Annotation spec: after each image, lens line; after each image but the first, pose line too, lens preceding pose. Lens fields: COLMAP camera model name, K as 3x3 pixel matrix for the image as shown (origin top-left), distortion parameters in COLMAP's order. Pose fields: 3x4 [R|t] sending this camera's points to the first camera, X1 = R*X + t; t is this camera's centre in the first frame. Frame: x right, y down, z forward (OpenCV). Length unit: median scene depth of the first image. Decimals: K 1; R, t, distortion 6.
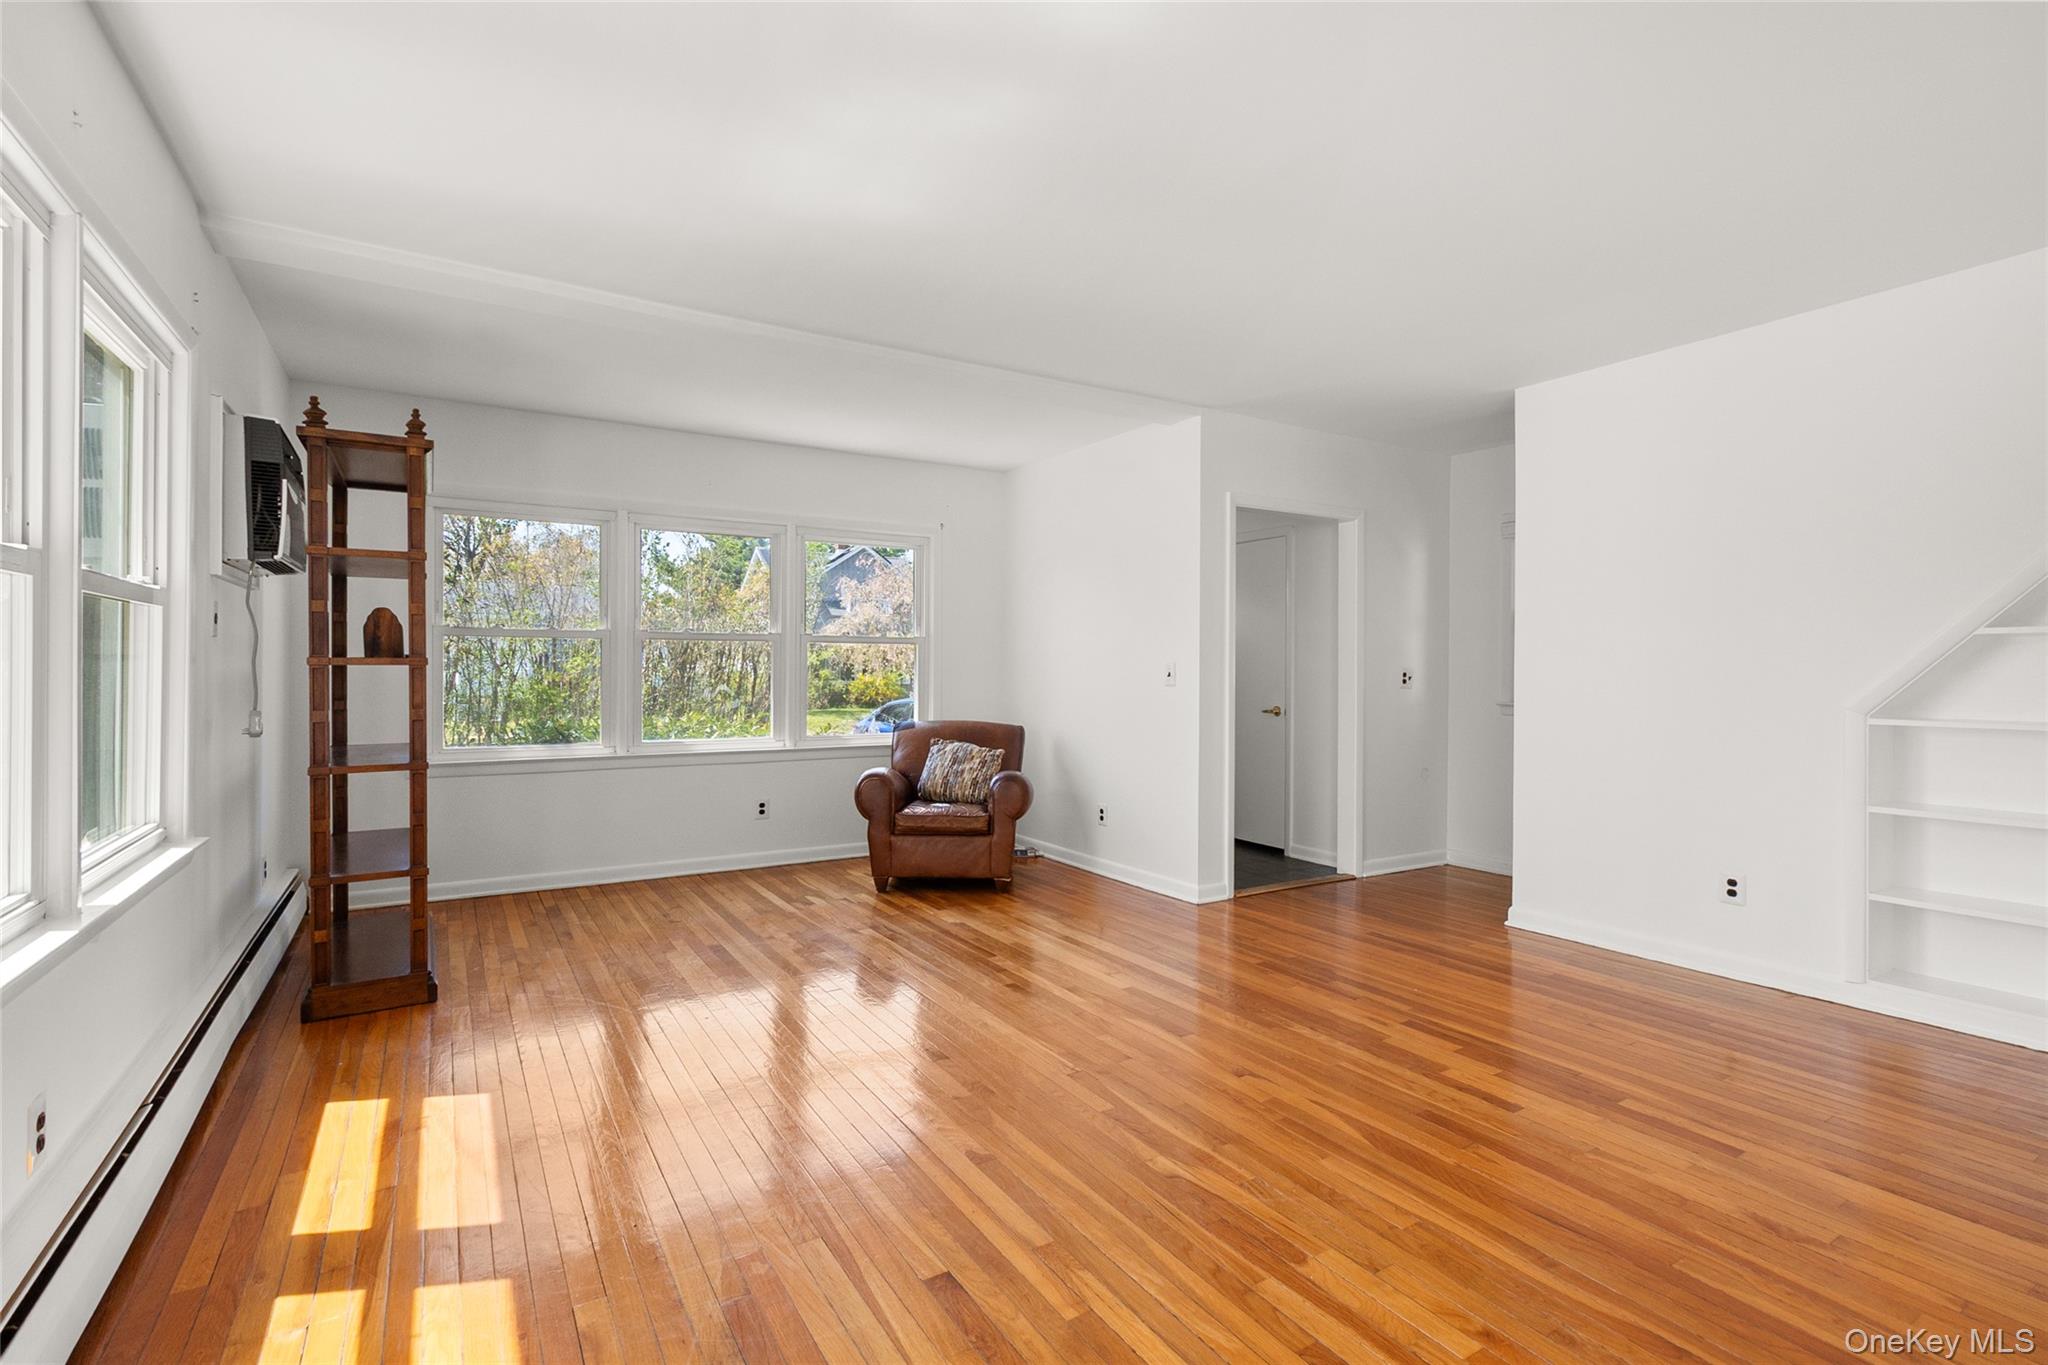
lens RADIAL K [[955.4, 0, 1029.9], [0, 955.4, 681.3], [0, 0, 1]] dist [0.003811, 0.000800]
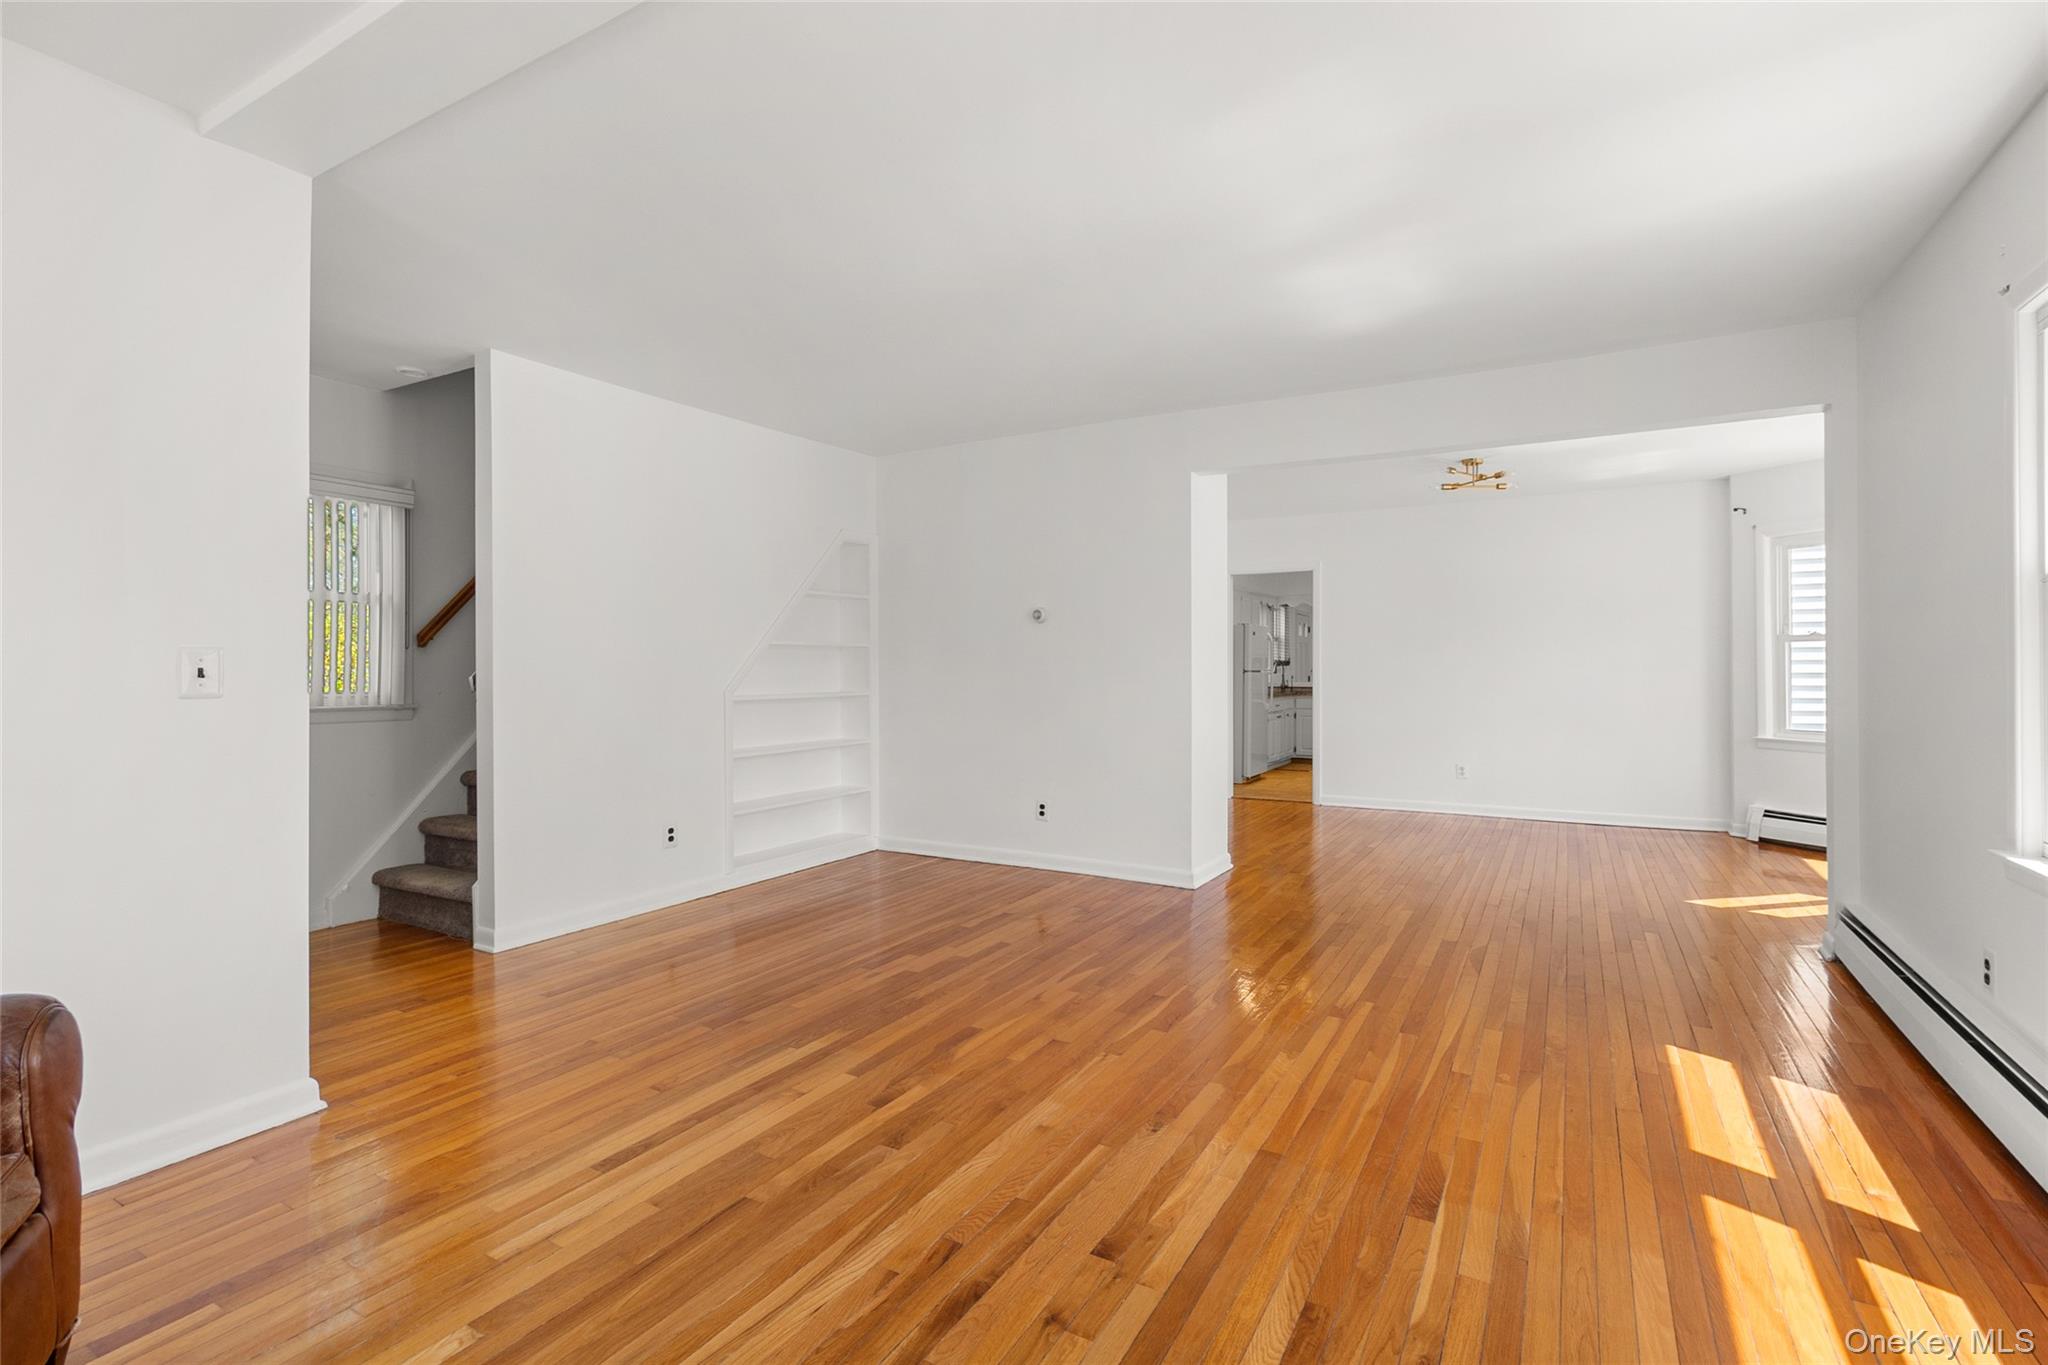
lens RADIAL K [[955.4, 0, 1027.3], [0, 955.4, 671.0], [0, 0, 1]] dist [0.003811, 0.000800]
pose [[-0.482753, -0.002586, 0.875753, -0.949123], [0.006376, 0.999959, 0.006468, -0.014183], [-0.875733, 0.008706, -0.482716, 1.836413]]
